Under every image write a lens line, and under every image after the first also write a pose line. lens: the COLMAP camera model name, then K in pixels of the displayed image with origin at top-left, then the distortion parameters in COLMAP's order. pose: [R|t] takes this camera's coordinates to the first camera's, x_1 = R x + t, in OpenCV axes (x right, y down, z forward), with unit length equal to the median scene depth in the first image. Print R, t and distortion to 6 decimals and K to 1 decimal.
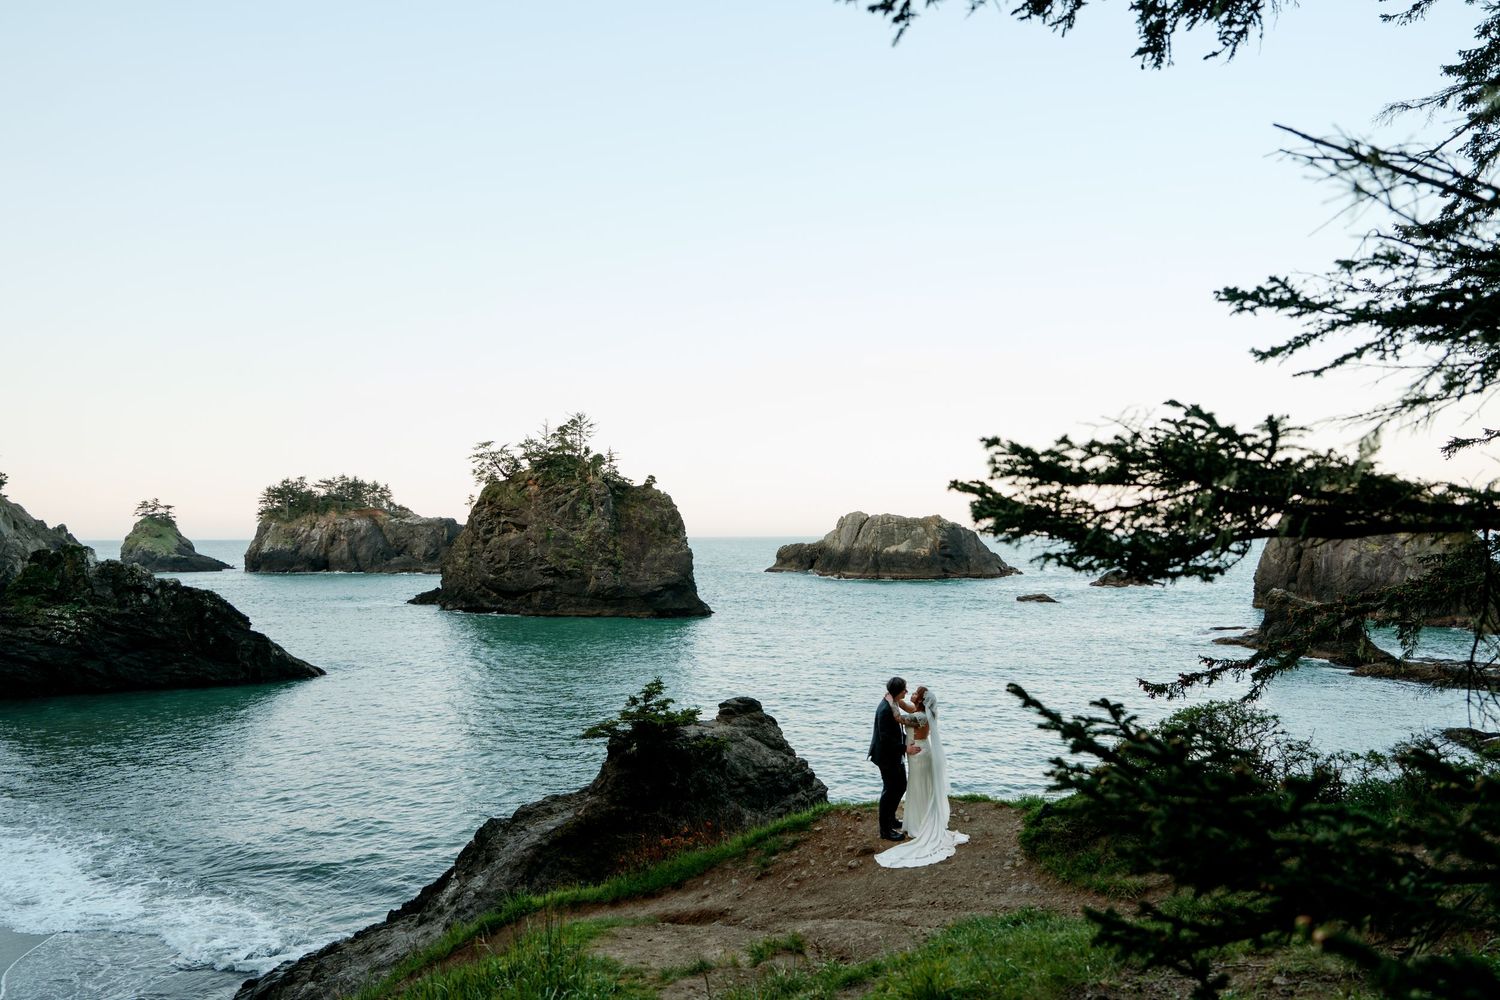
lens RADIAL K [[1005.2, 0, 750.0], [0, 1005.2, 500.0], [0, 0, 1]] dist [-0.012691, 0.010840]
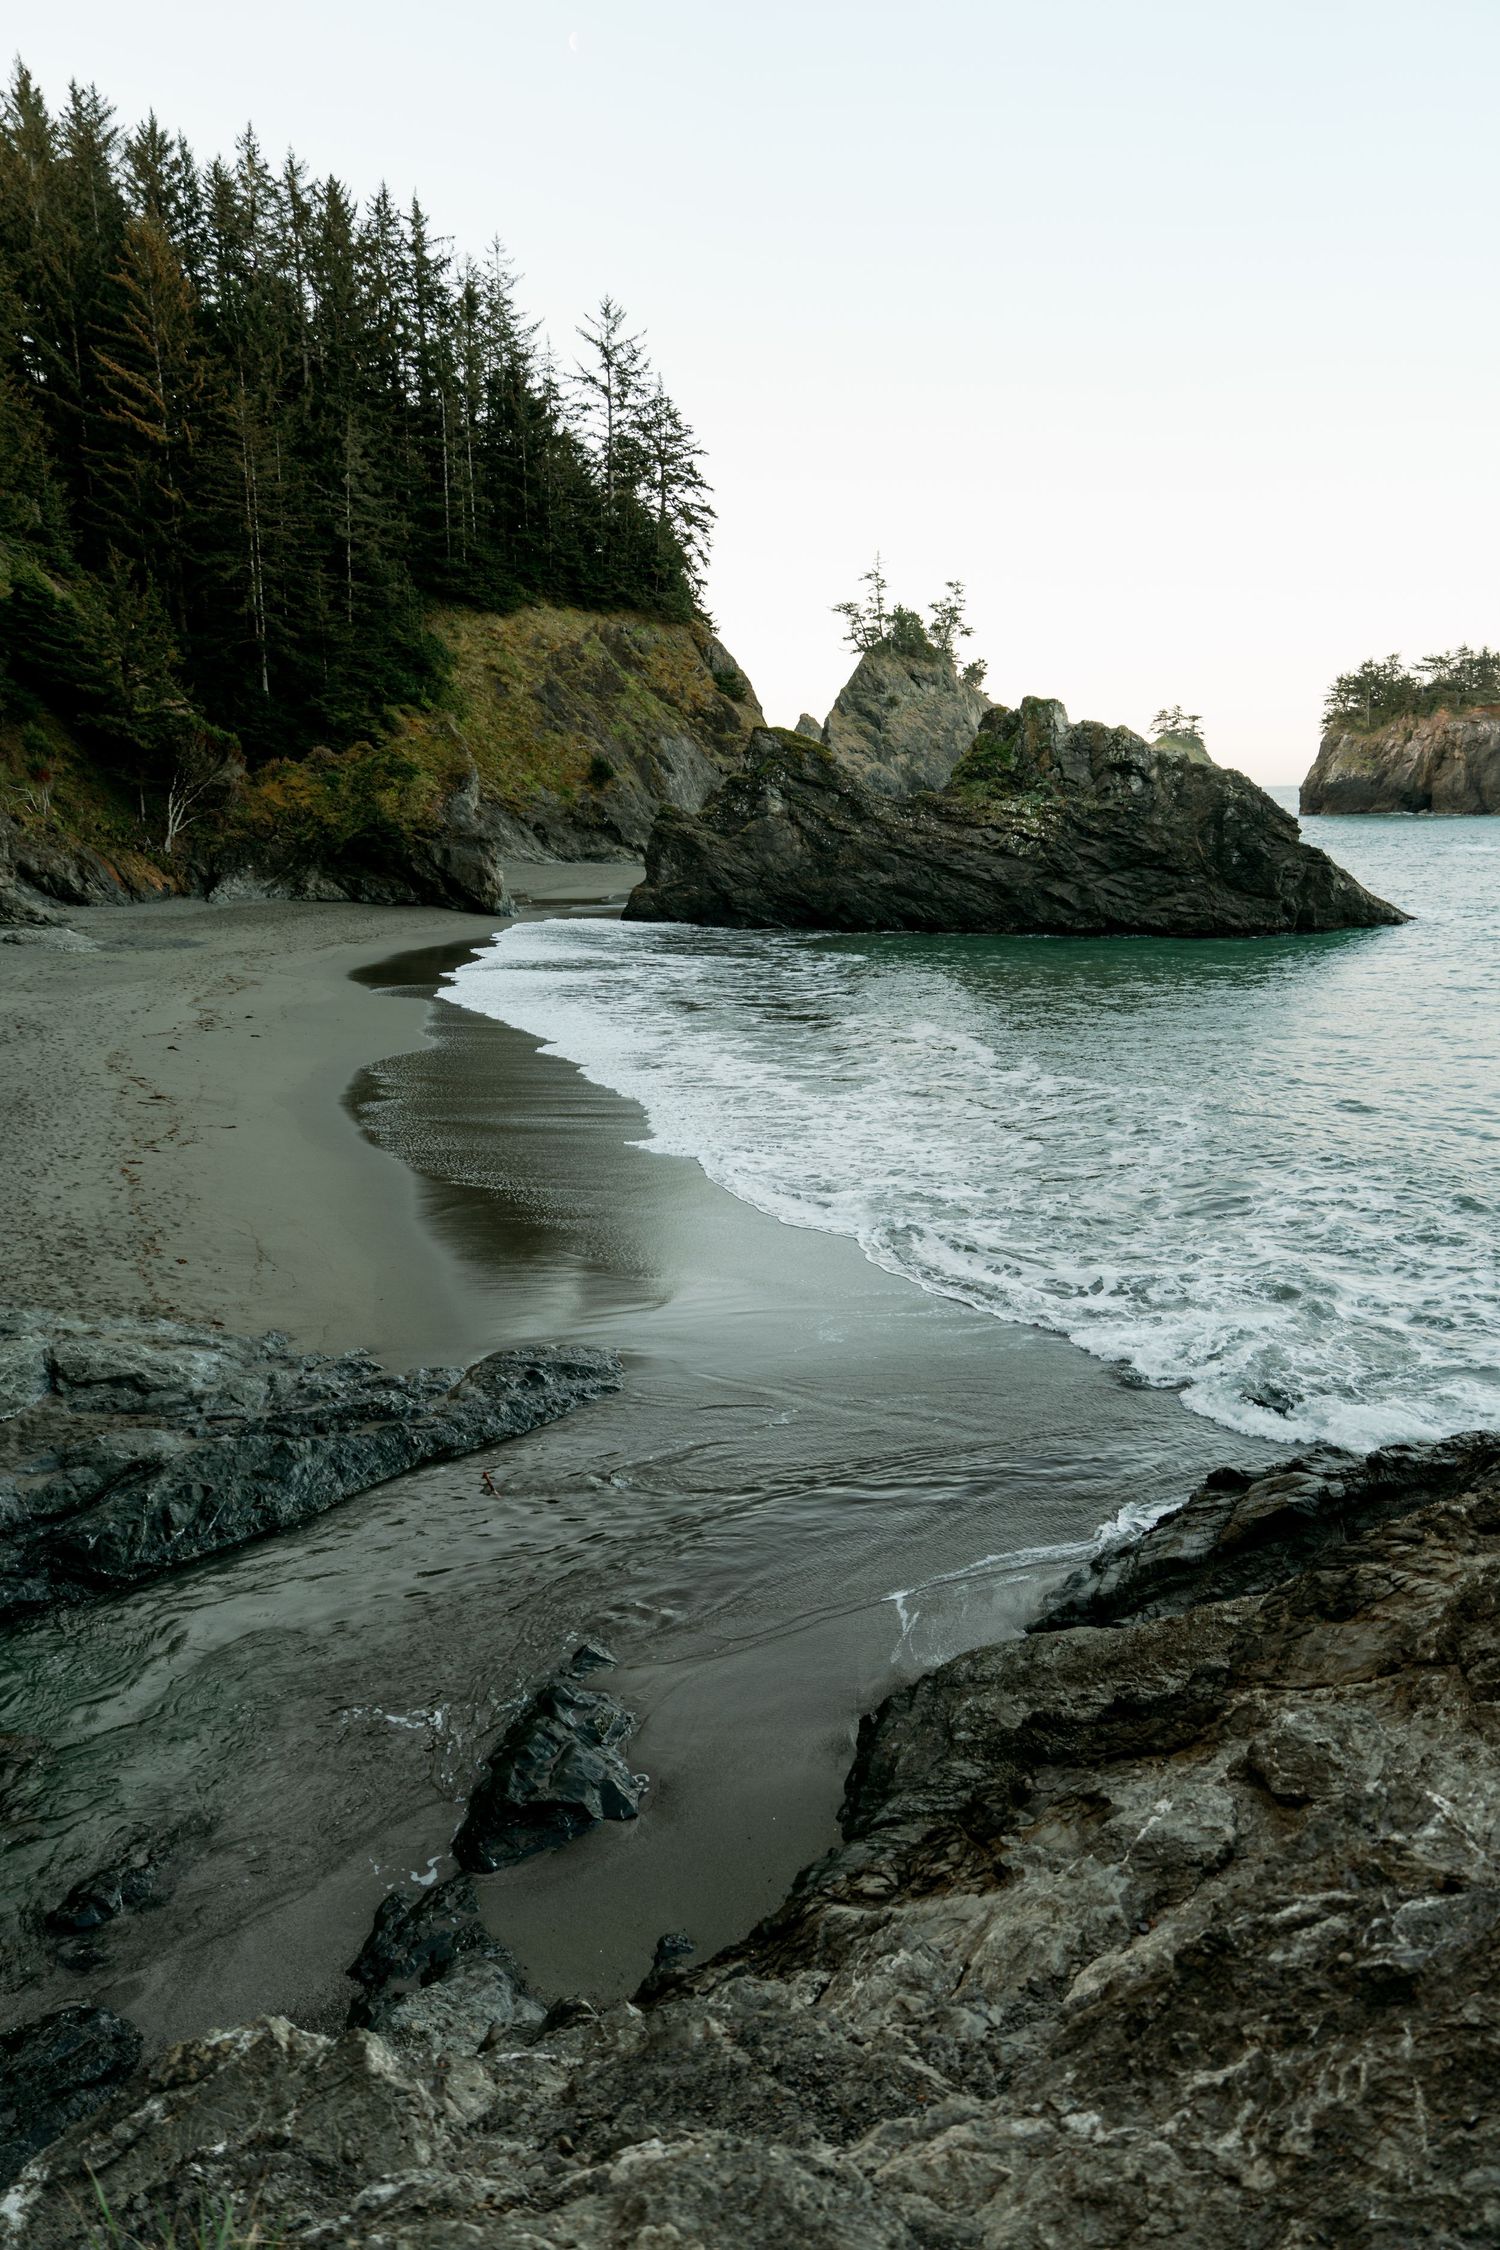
lens RADIAL K [[1554.2, 0, 750.0], [0, 1554.2, 1125.0], [0, 0, 1]] dist [-0.014158, 0.004738]
pose [[0.695091, 0.133657, -0.706388, -0.043798], [0.047209, 0.971960, 0.230359, 0.040420], [0.717370, -0.193468, 0.669291, 0.095108]]
